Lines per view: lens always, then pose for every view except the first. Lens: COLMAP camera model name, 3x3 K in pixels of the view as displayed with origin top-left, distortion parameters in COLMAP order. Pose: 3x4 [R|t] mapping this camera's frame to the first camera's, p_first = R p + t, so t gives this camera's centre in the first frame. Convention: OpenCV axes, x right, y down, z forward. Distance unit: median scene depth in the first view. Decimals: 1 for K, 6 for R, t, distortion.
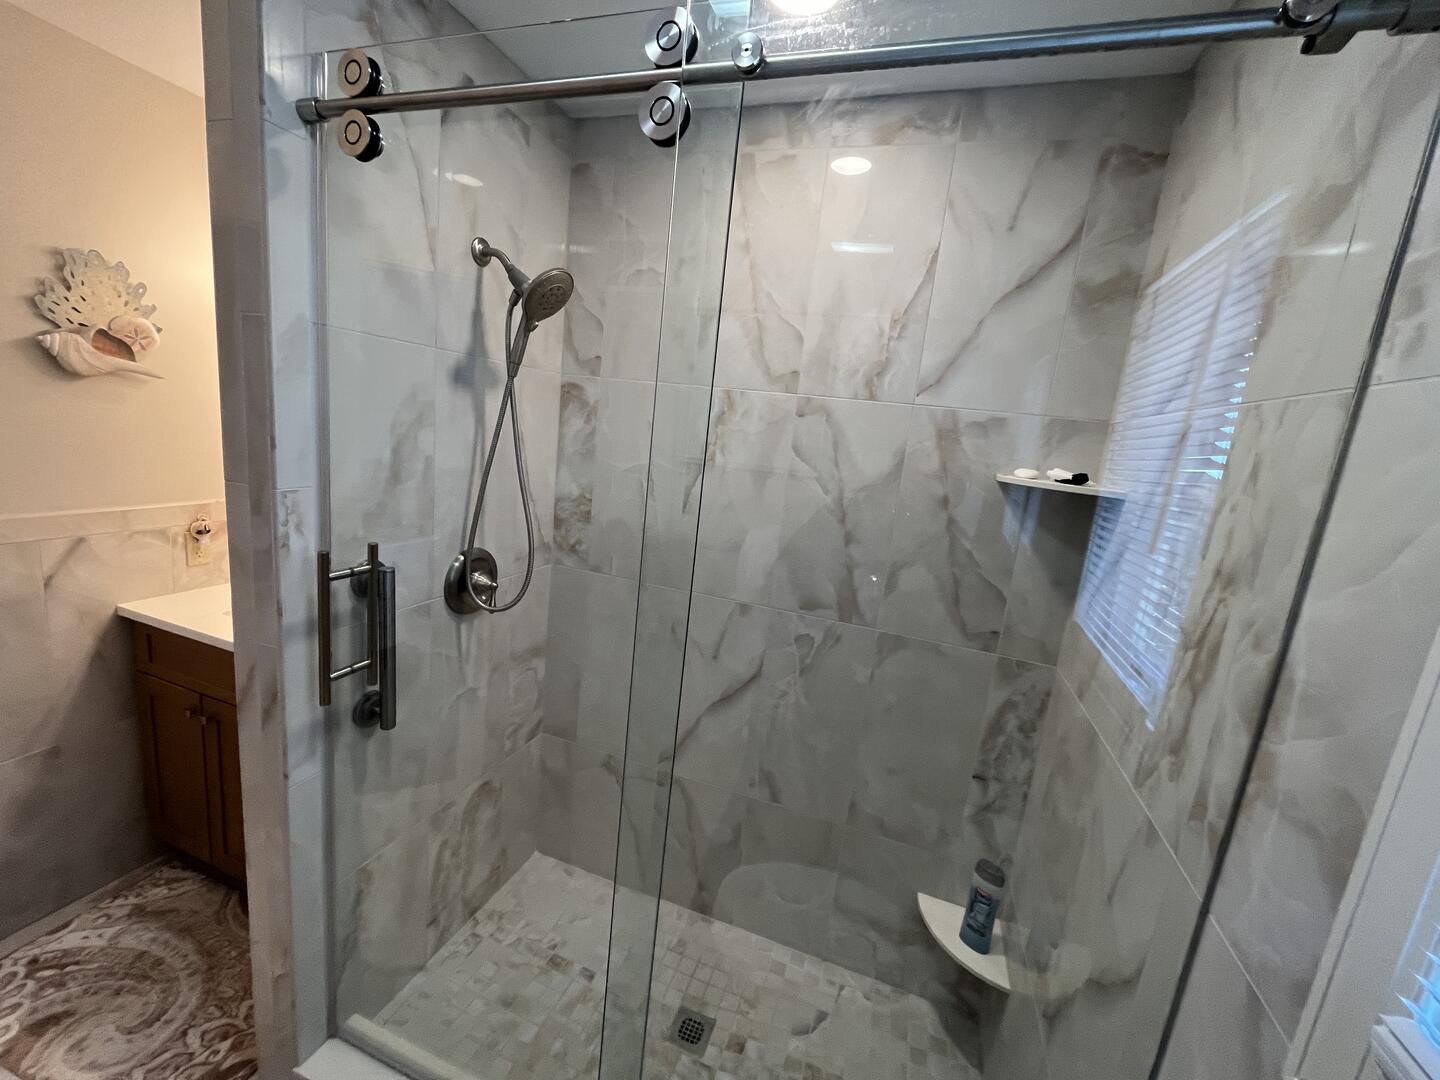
lens RADIAL K [[587.5, 0, 724.1], [0, 587.5, 538.1], [0, 0, 1]] dist [-0.001897, 0.000147]
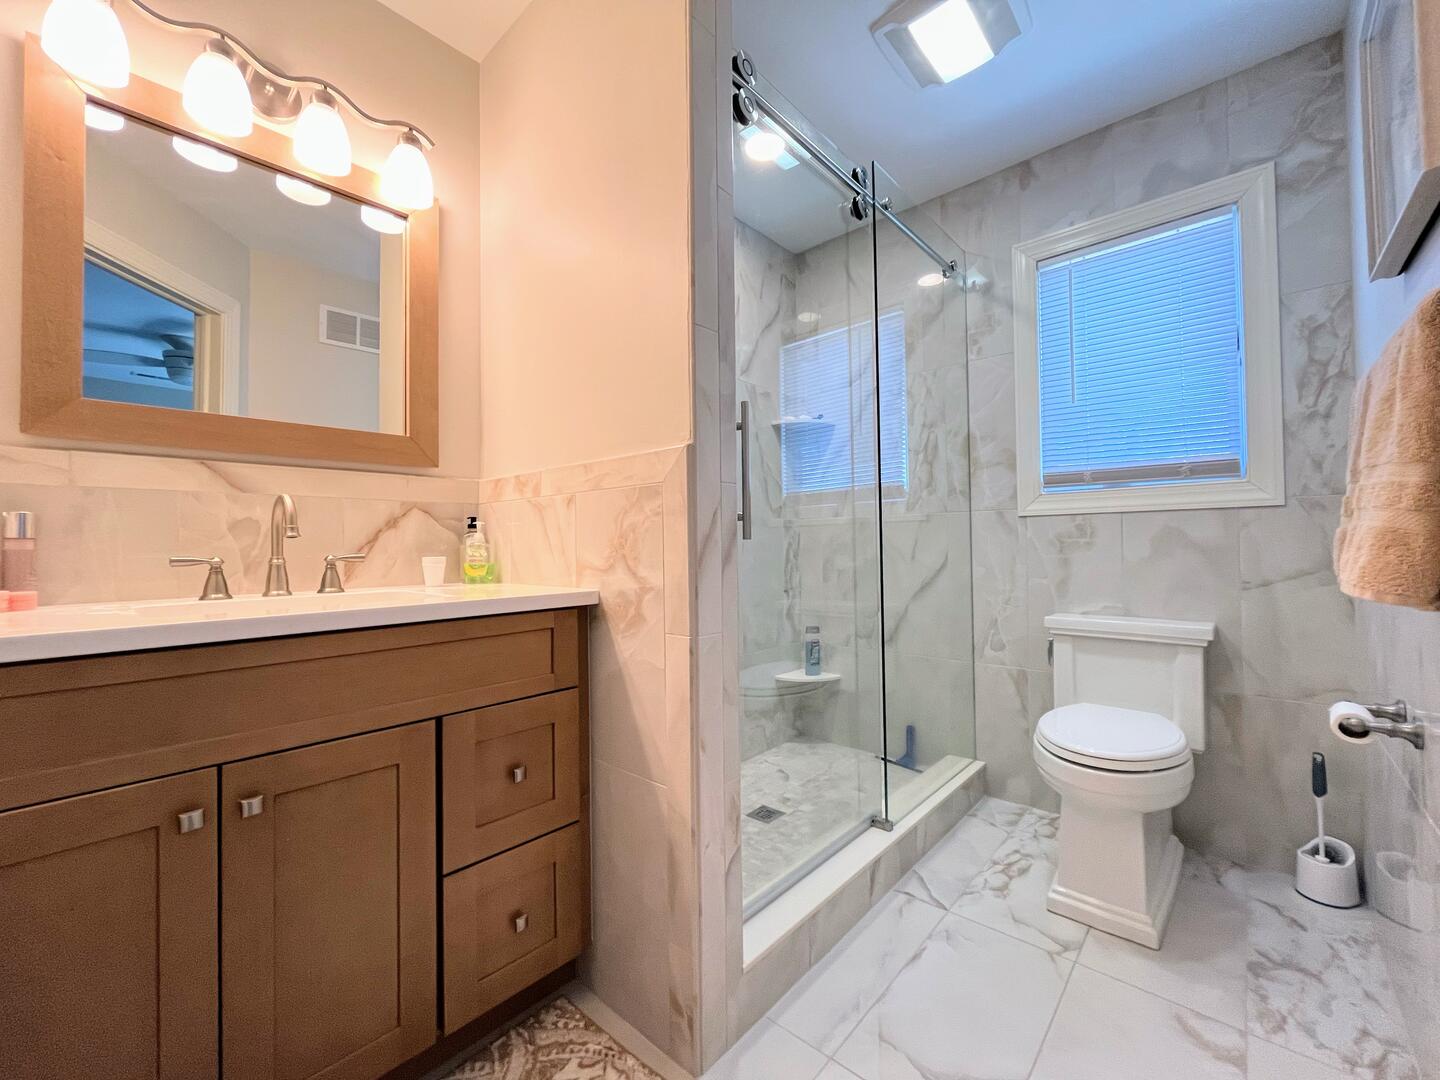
lens RADIAL K [[587.5, 0, 719.6], [0, 587.5, 536.4], [0, 0, 1]] dist [-0.001897, 0.000147]
pose [[0.384449, -0.094817, 0.918264, -1.316257], [0.224207, 0.974518, 0.006757, 0.193633], [-0.895506, 0.203283, 0.395911, 0.450156]]
